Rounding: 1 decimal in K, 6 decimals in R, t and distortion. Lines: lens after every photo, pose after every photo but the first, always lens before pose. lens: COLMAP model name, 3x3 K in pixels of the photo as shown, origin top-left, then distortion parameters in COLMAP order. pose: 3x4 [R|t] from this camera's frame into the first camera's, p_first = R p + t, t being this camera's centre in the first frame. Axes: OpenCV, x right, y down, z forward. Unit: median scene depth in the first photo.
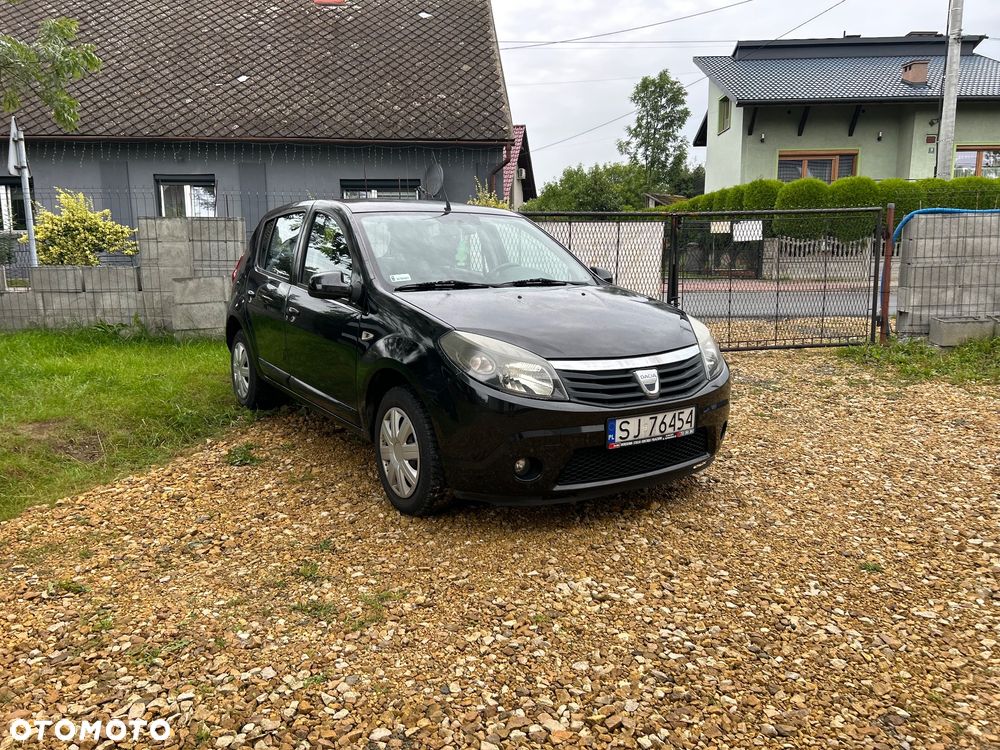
lens RADIAL K [[752.8, 0, 493.7], [0, 752.8, 369.3], [0, 0, 1]] dist [0.049916, -0.054561]
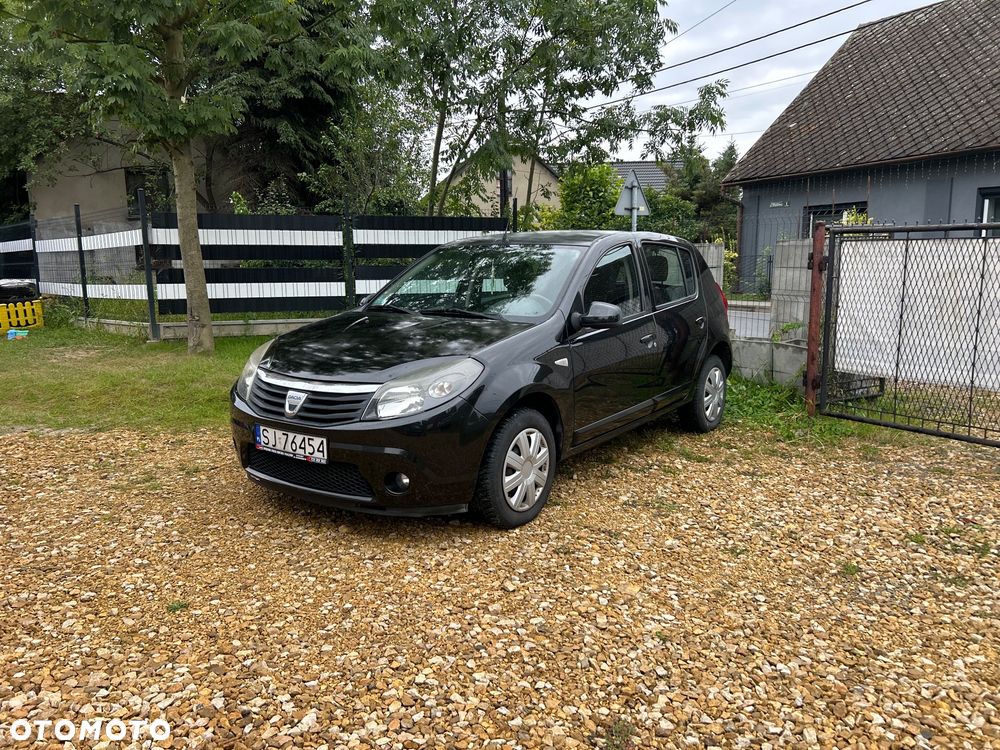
lens RADIAL K [[752.8, 0, 496.4], [0, 752.8, 386.4], [0, 0, 1]] dist [0.049916, -0.054561]
pose [[0.352252, 0.154000, -0.923148, 0.781805], [-0.153664, 0.982500, 0.105267, -0.099240], [0.923204, 0.104775, 0.369752, 0.507307]]
